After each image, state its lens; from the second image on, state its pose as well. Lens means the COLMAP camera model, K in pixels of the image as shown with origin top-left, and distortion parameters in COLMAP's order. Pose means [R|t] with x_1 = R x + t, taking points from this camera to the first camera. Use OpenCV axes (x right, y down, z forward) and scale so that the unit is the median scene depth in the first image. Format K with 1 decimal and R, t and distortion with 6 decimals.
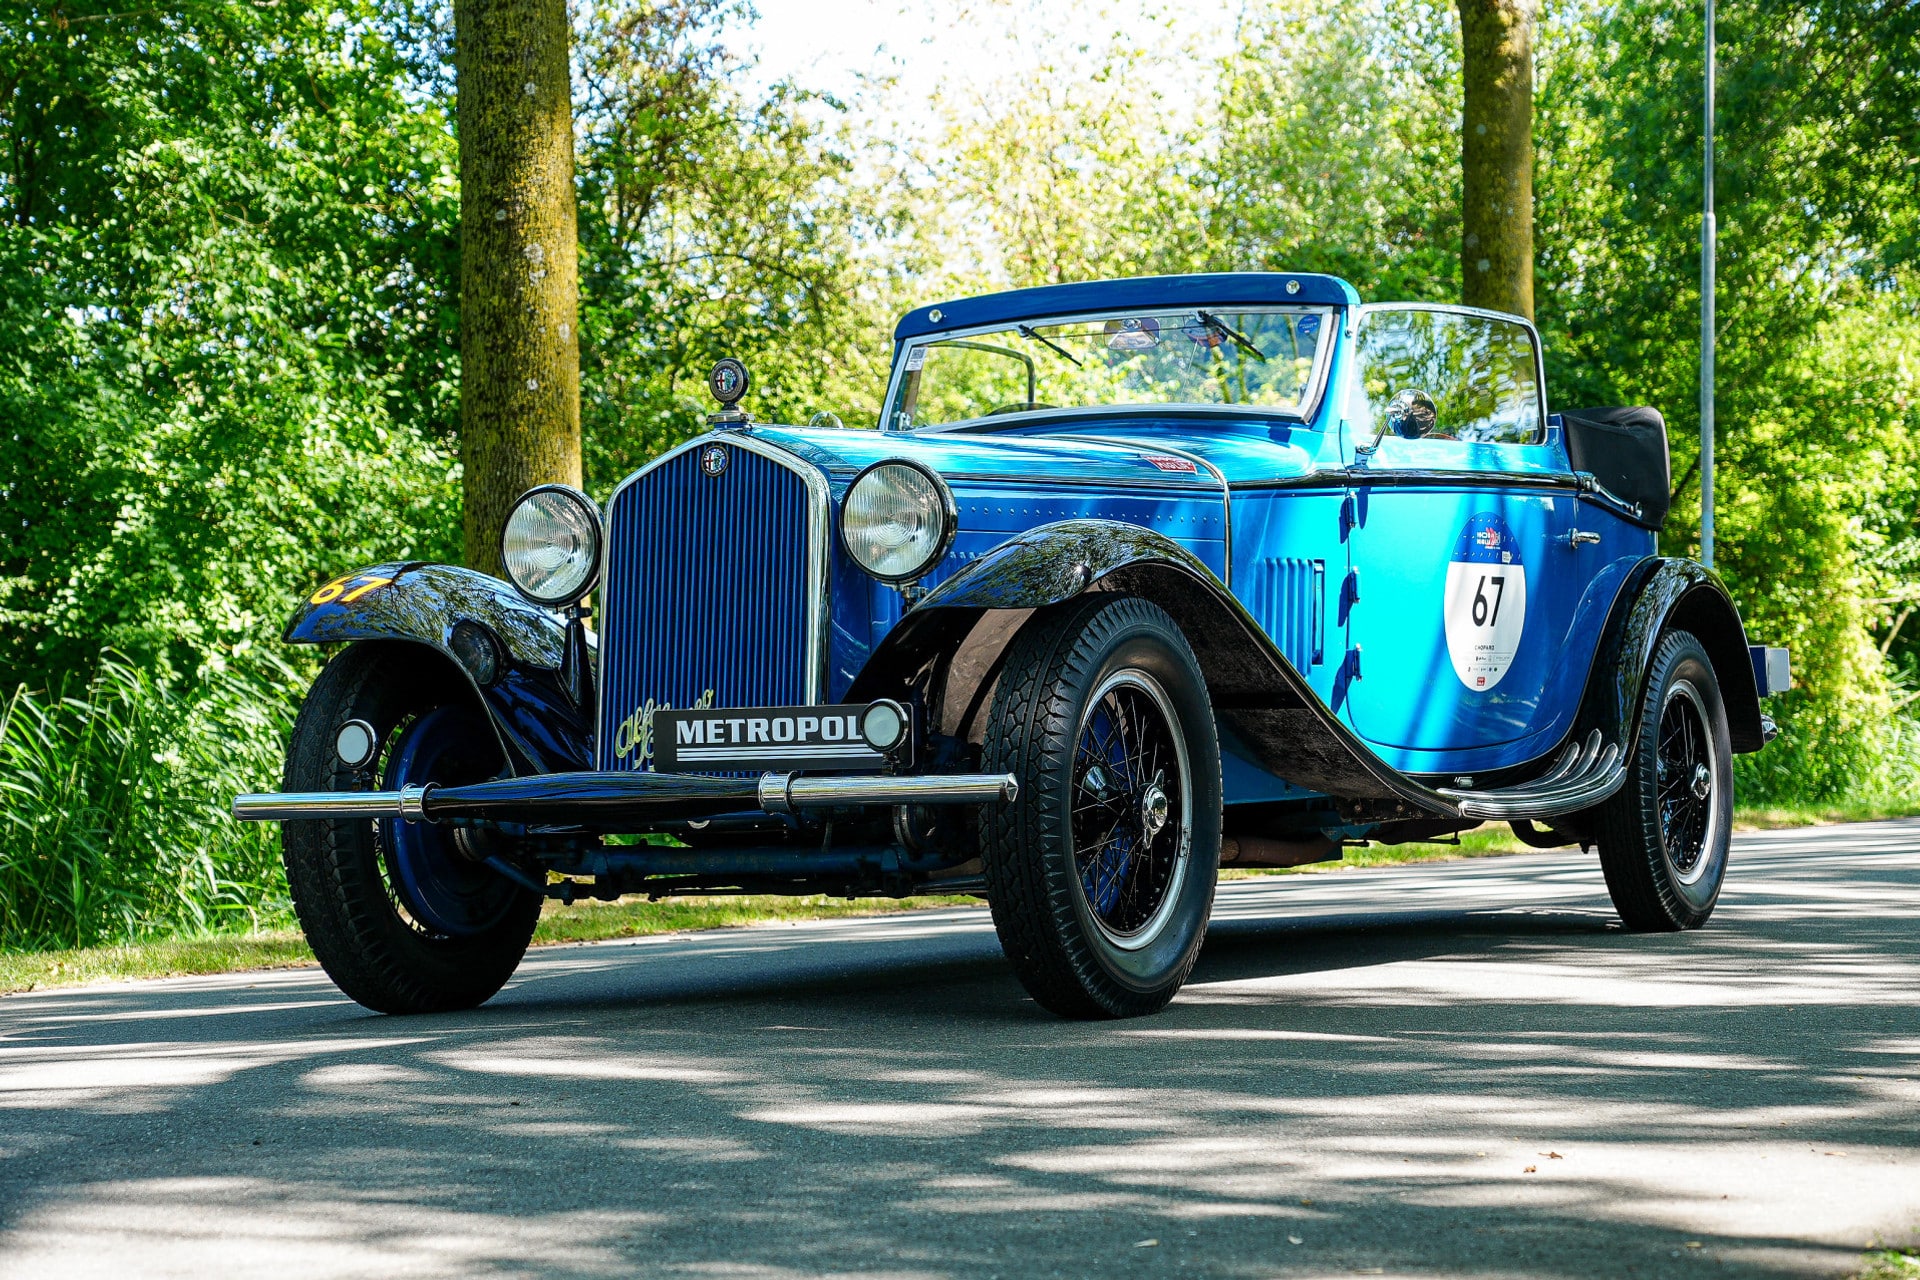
lens RADIAL K [[4286.3, 0, 960.0], [0, 4286.3, 640.0], [0, 0, 1]] dist [0.031947, 0.021609]
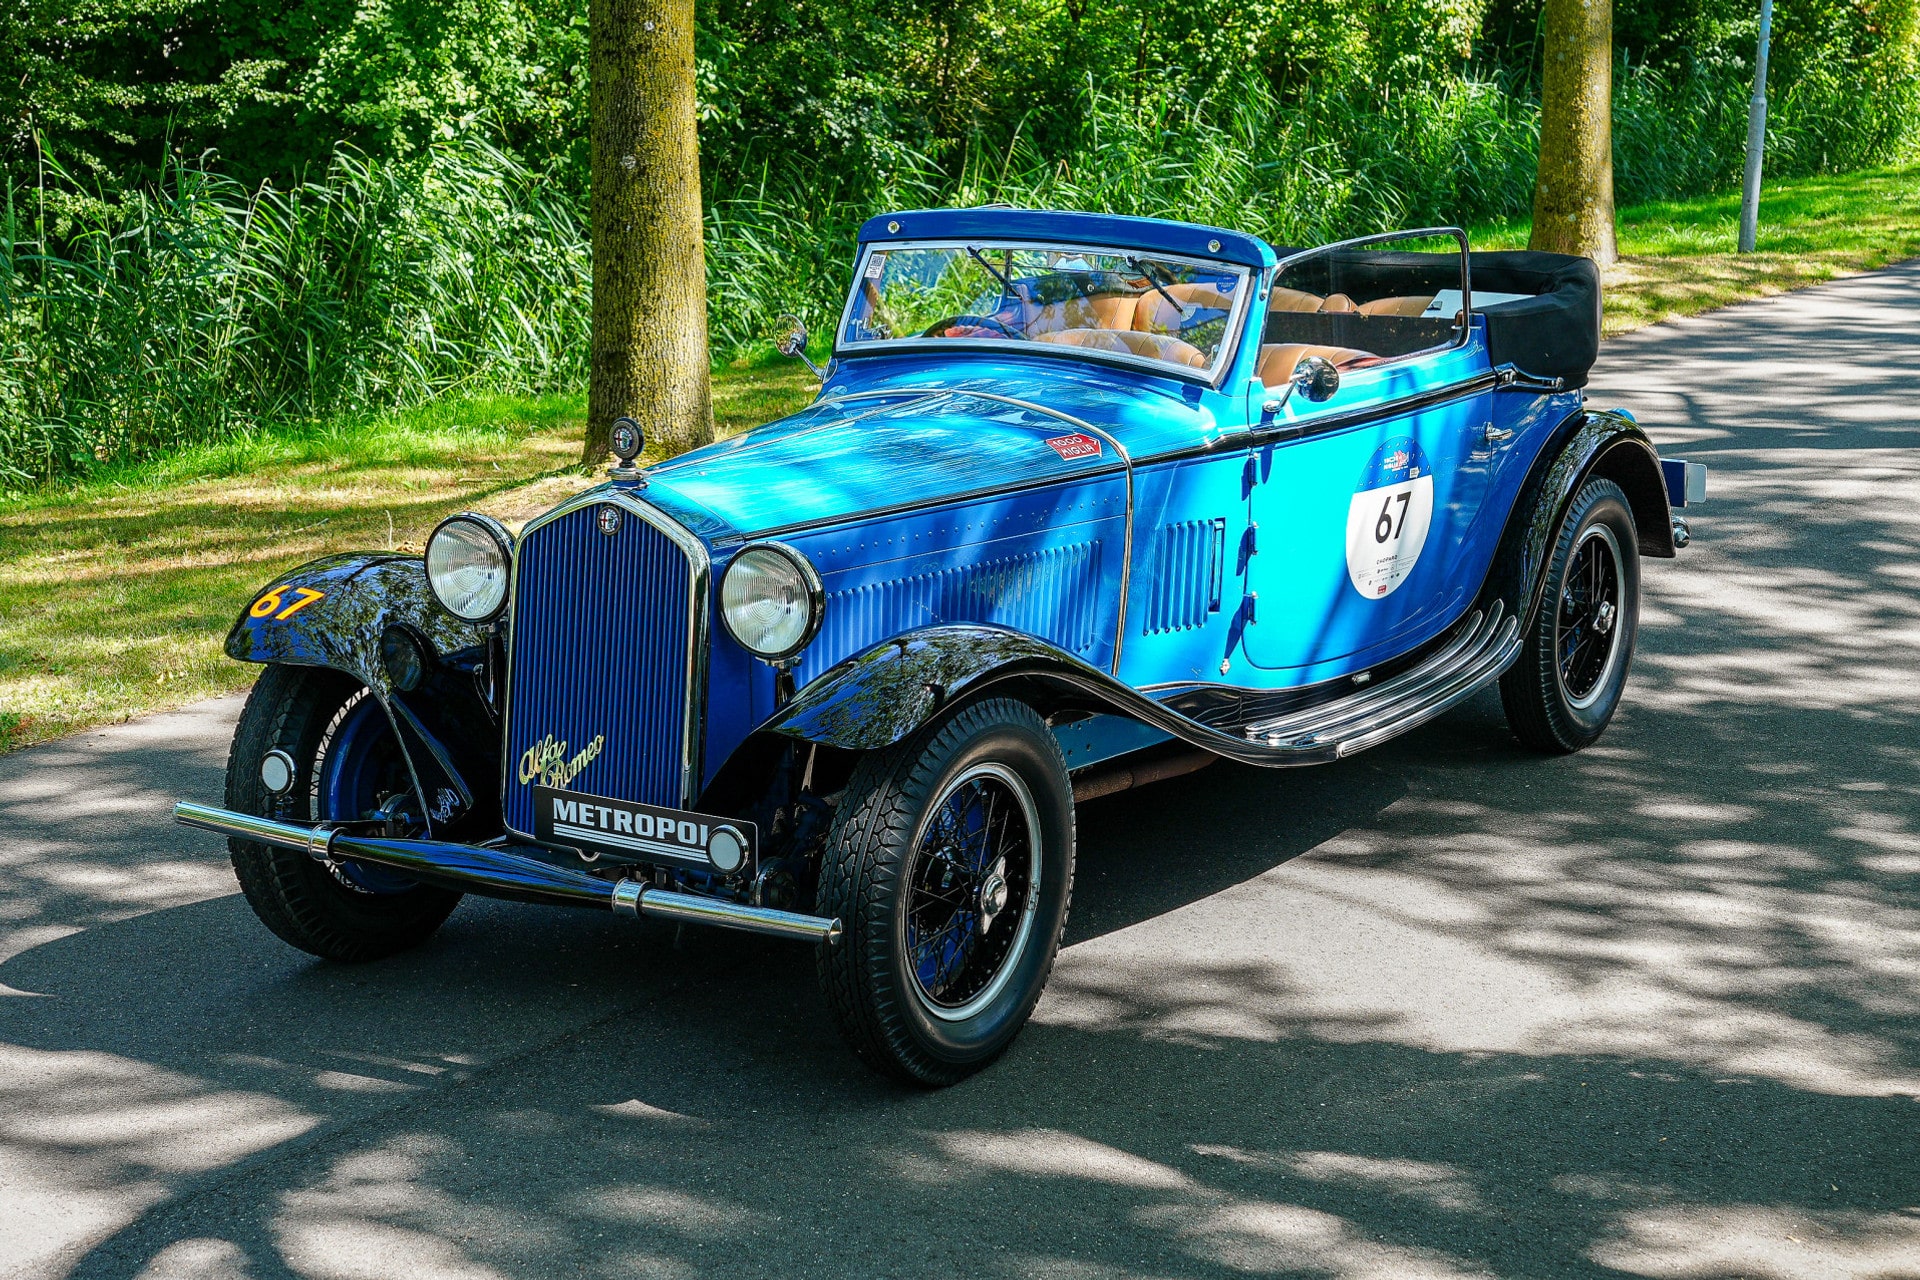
lens RADIAL K [[3447.9, 0, 906.4], [0, 3447.9, 645.5], [0, 0, 1]] dist [0.023485, 0.276952]
pose [[0.996014, 0.042931, -0.078182, 0.035377], [-0.023659, 0.972308, 0.232502, -0.088859], [0.085998, -0.229726, 0.969448, 0.070034]]
